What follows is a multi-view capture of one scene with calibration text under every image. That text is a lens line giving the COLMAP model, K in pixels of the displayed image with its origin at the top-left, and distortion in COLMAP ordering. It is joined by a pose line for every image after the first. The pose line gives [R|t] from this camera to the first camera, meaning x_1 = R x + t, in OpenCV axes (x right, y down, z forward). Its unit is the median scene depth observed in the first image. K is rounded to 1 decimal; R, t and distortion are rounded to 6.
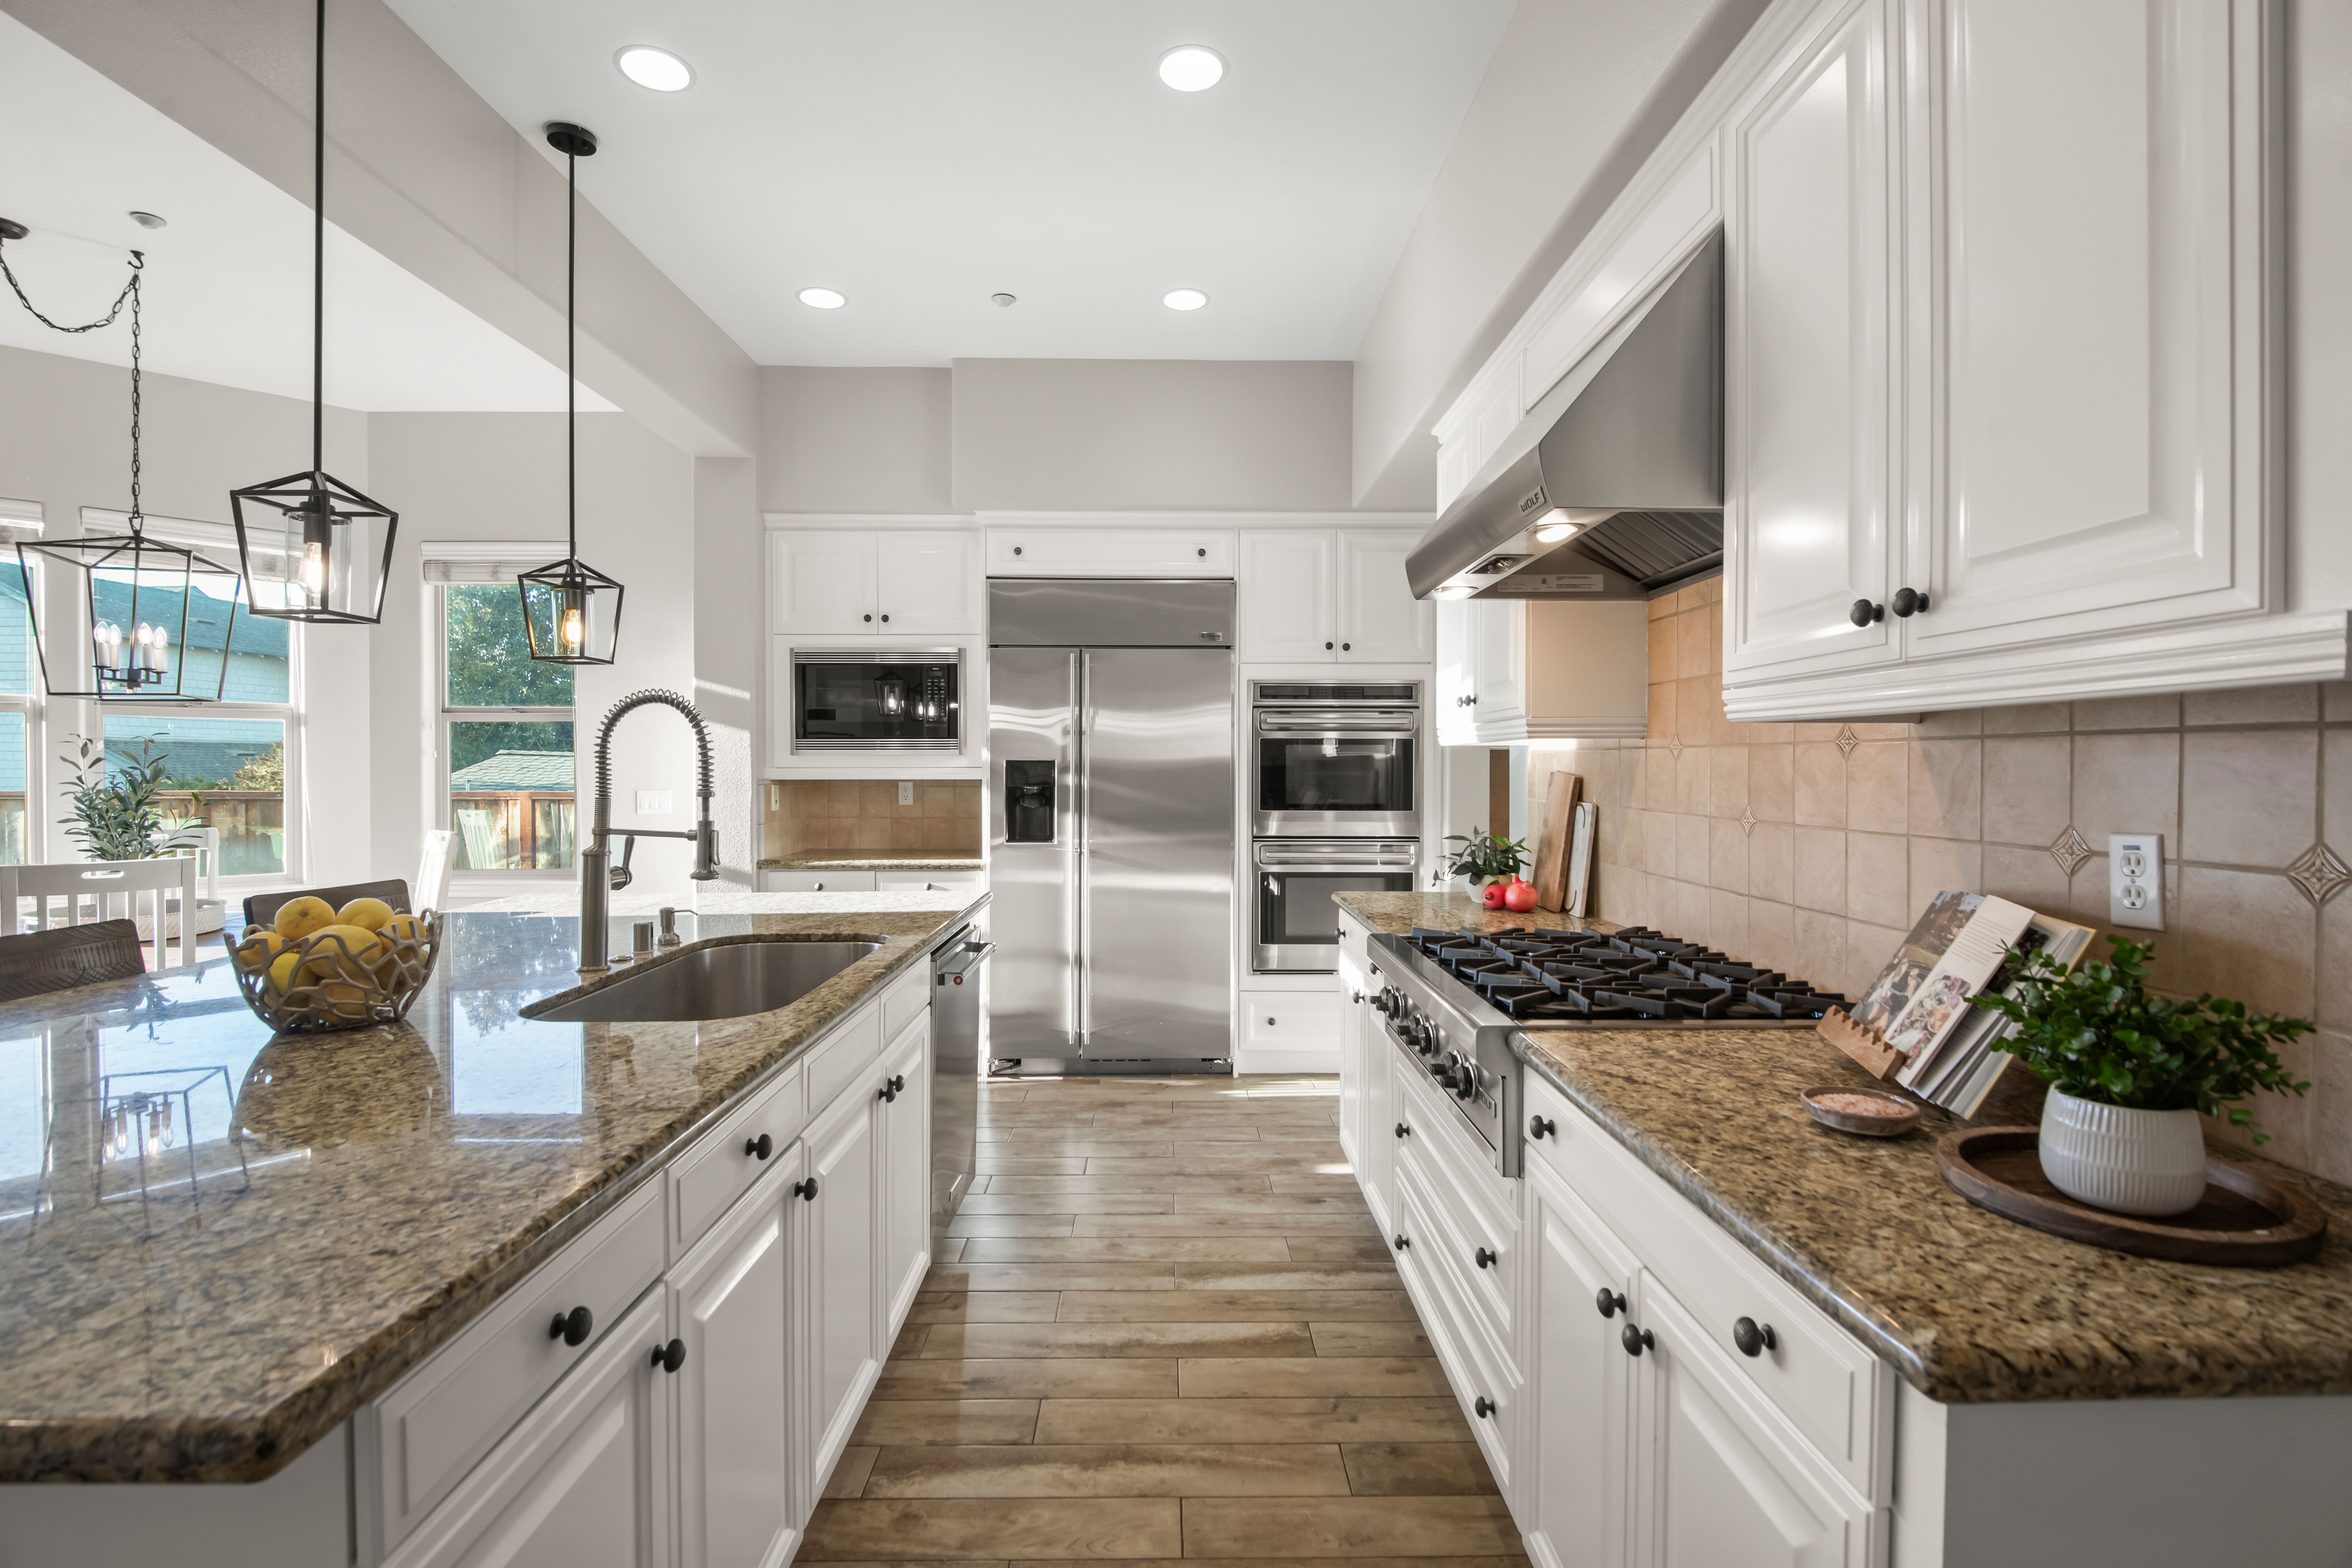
lens RADIAL K [[1060.7, 0, 1177.3], [0, 1060.7, 770.4], [0, 0, 1]] dist [0.018729, -0.022348]
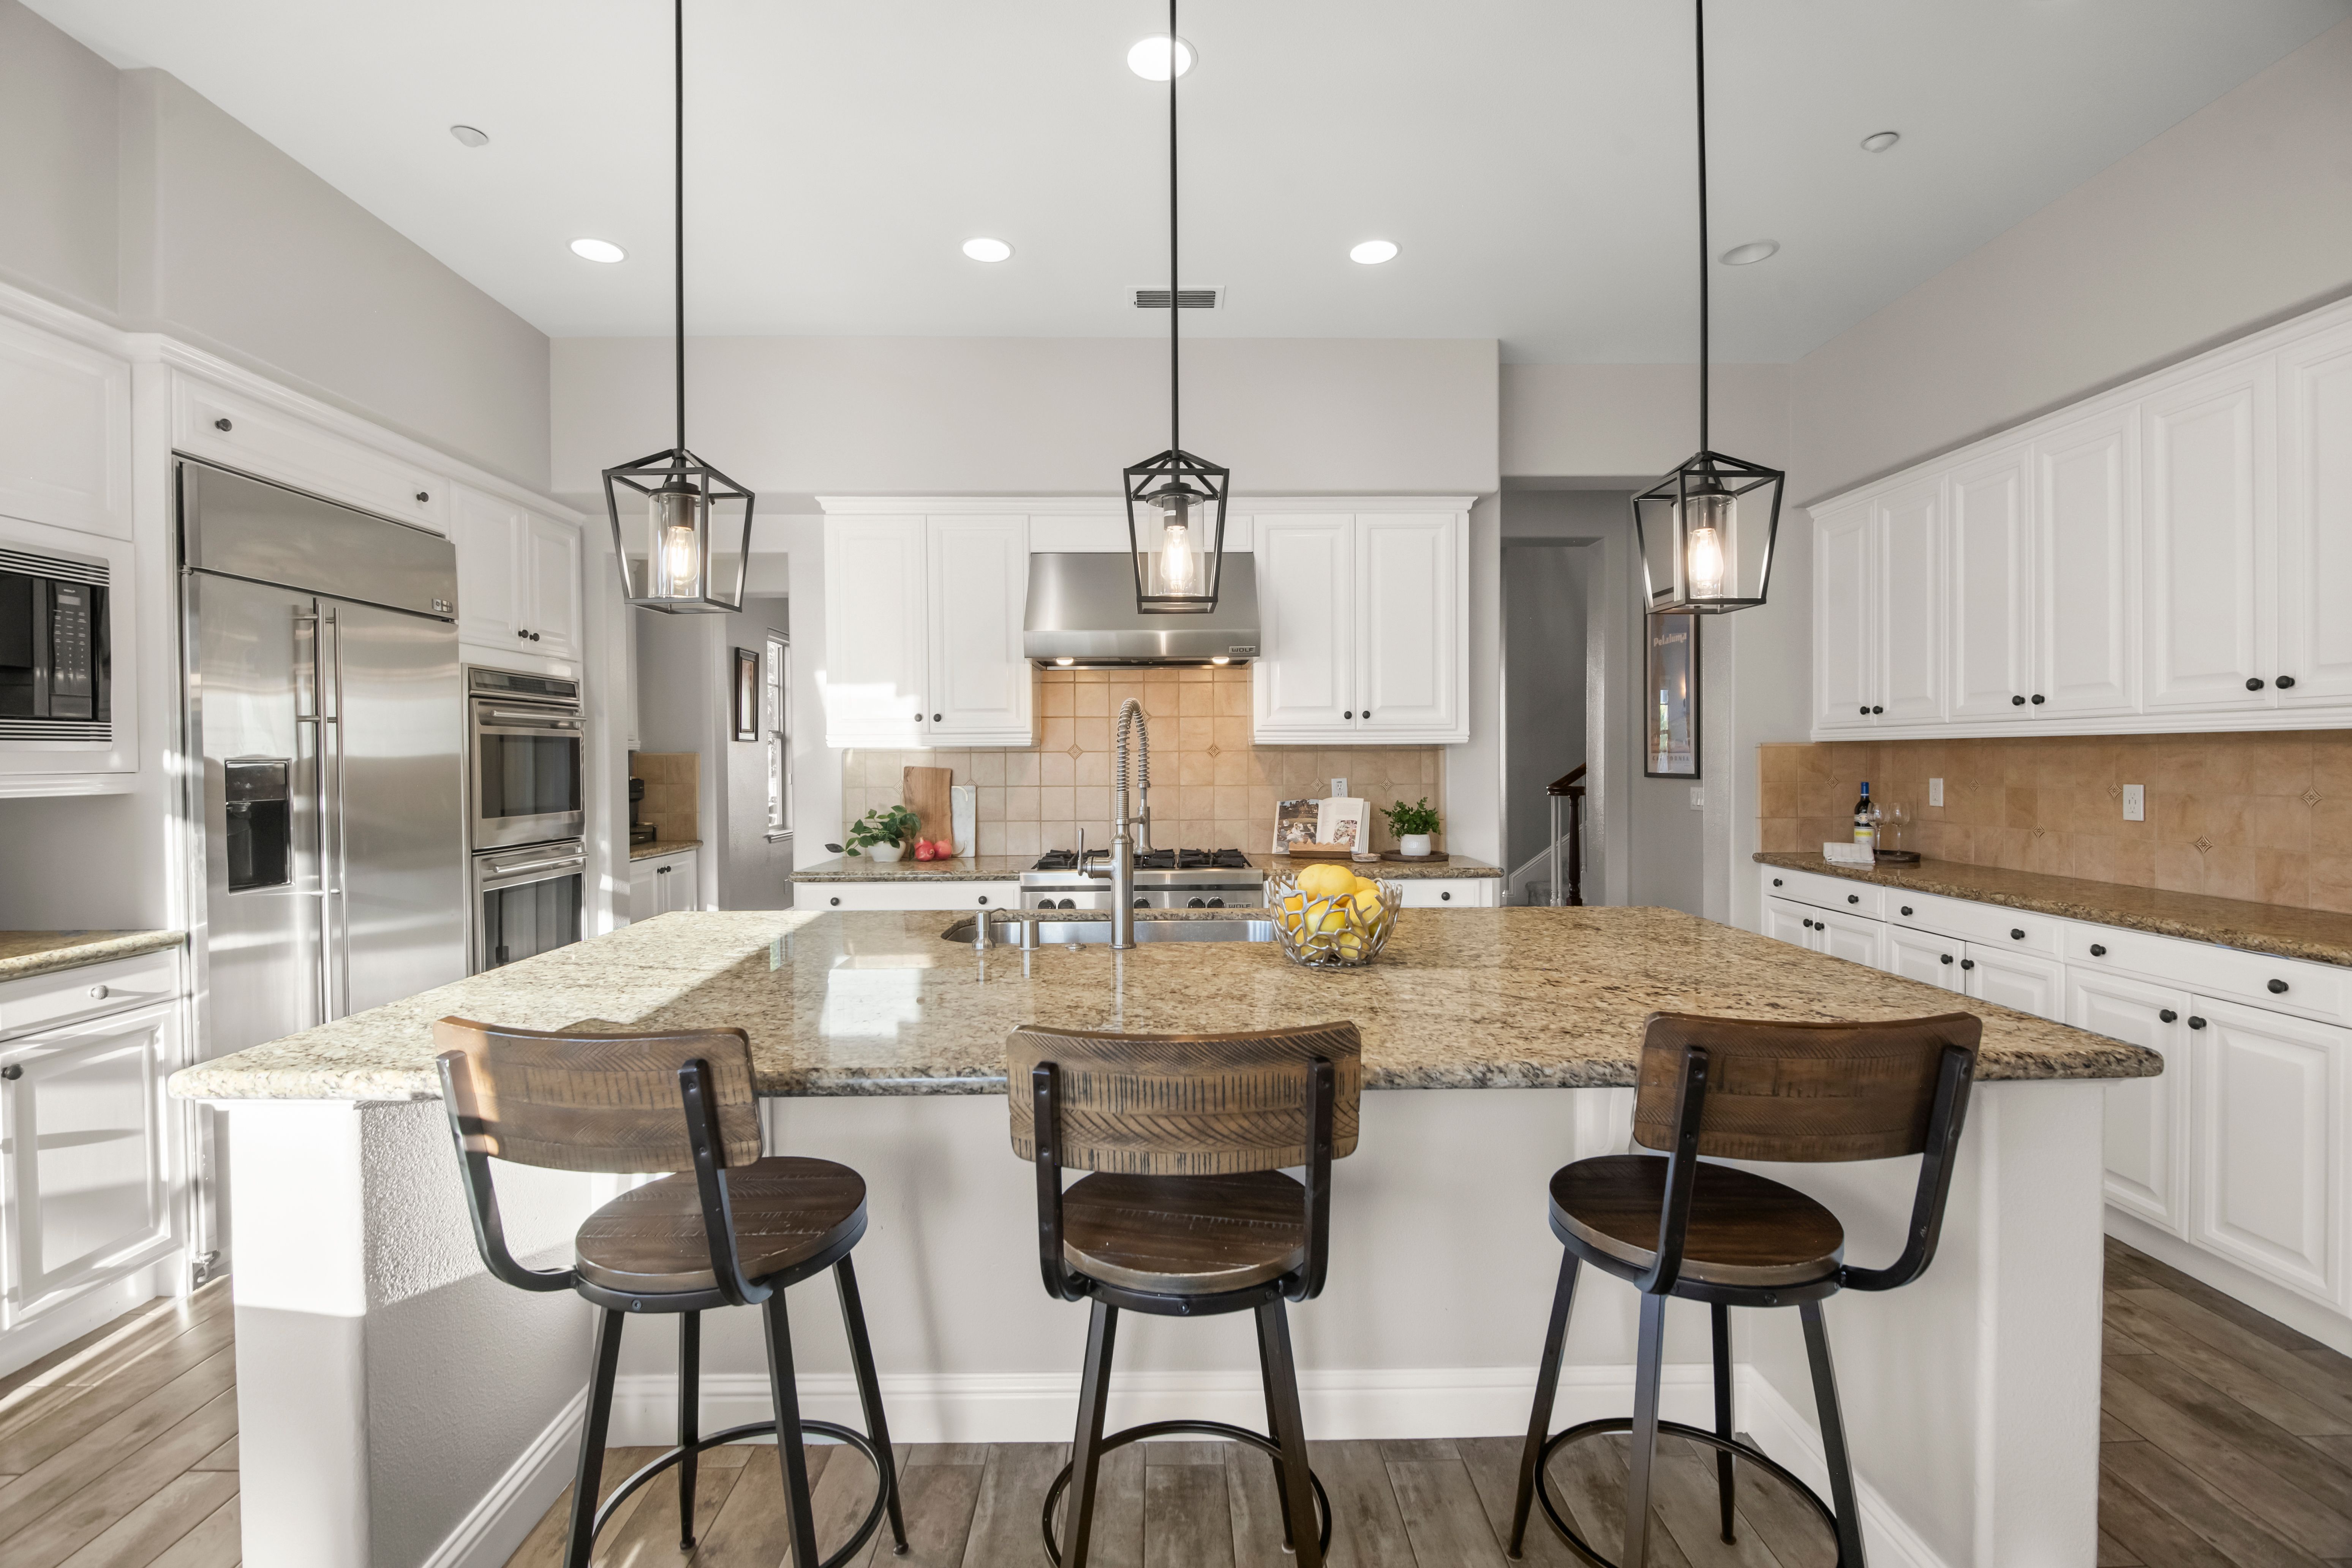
lens RADIAL K [[1060.7, 0, 1177.3], [0, 1060.7, 770.4], [0, 0, 1]] dist [0.018729, -0.022348]
pose [[-0.008708, -0.011458, 0.999896, -0.777642], [0.013451, 0.999843, 0.011574, -0.003622], [-0.999872, 0.013551, -0.008553, 0.448201]]
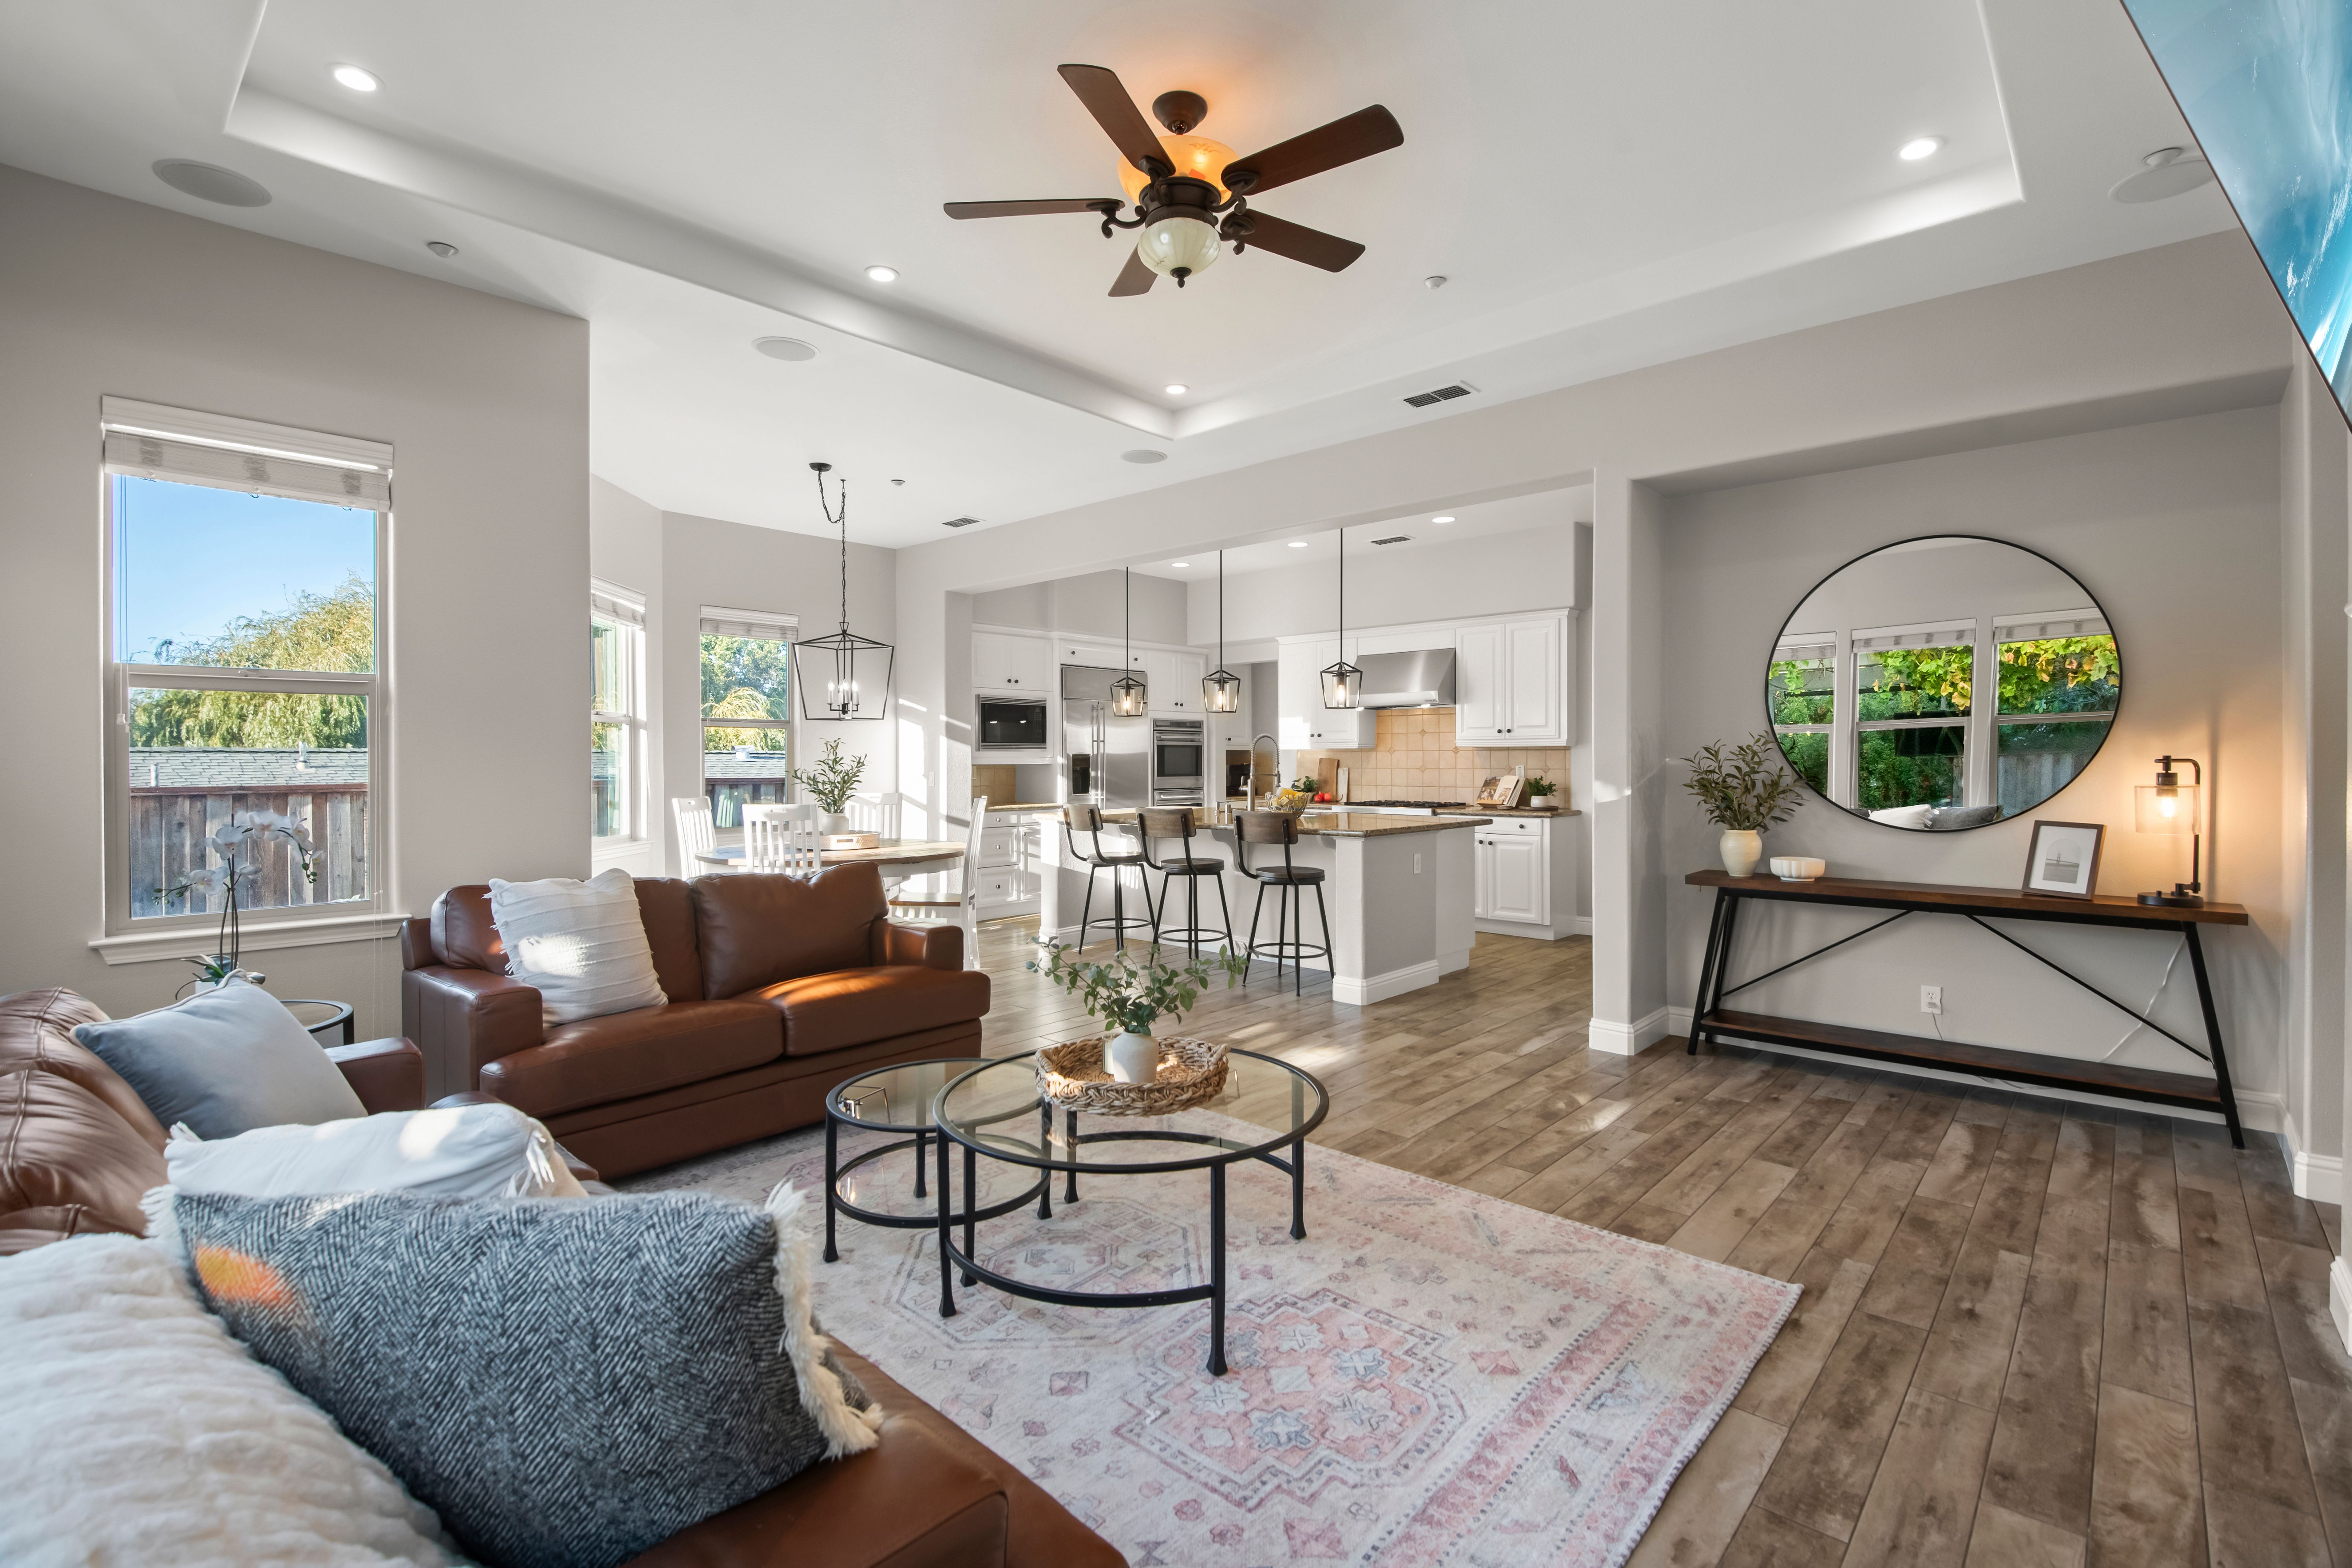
lens RADIAL K [[1060.7, 0, 1177.3], [0, 1060.7, 770.4], [0, 0, 1]] dist [0.018729, -0.022348]
pose [[0.682216, -0.009353, 0.731091, -1.517459], [0.008206, 0.999953, 0.005135, 0.012461], [-0.731105, 0.002497, 0.682260, -0.549563]]
